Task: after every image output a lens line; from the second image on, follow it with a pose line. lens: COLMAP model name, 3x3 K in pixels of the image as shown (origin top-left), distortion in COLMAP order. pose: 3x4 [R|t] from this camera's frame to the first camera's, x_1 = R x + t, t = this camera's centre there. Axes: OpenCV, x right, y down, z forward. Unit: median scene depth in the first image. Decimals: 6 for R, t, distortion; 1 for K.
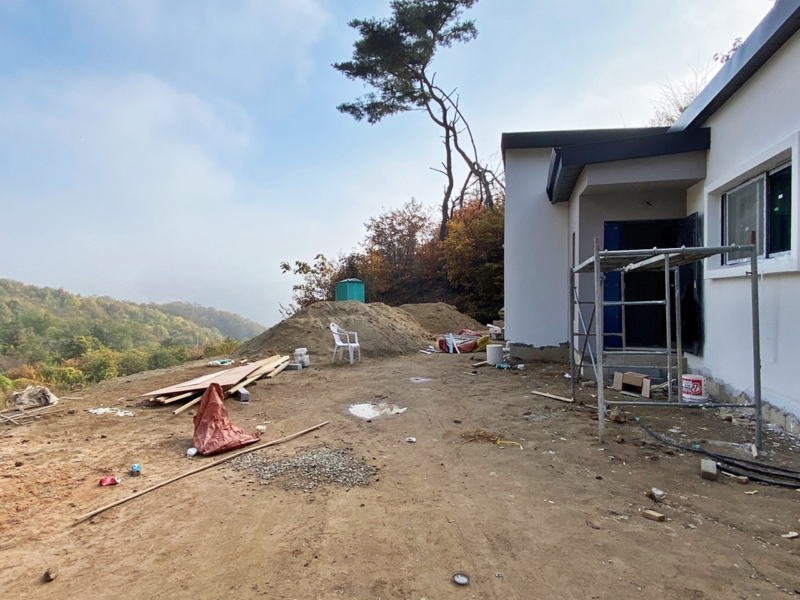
lens RADIAL K [[451.2, 0, 401.0], [0, 451.2, 296.8], [0, 0, 1]] dist [0.072462, -0.061628]
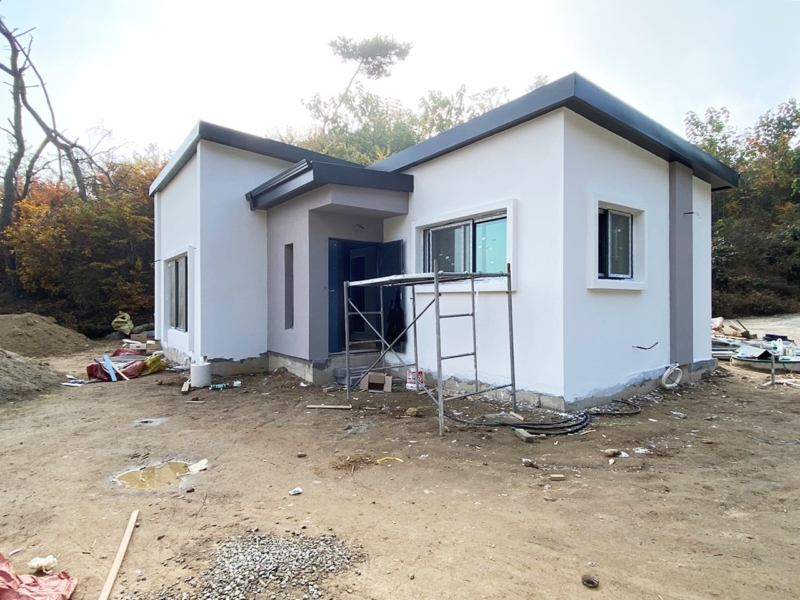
lens RADIAL K [[451.2, 0, 401.0], [0, 451.2, 296.8], [0, 0, 1]] dist [0.072462, -0.061628]
pose [[0.622846, 0.002294, 0.782341, -0.442393], [0.004581, 0.999968, -0.006579, -0.023970], [-0.782331, 0.007681, 0.622816, 0.298791]]
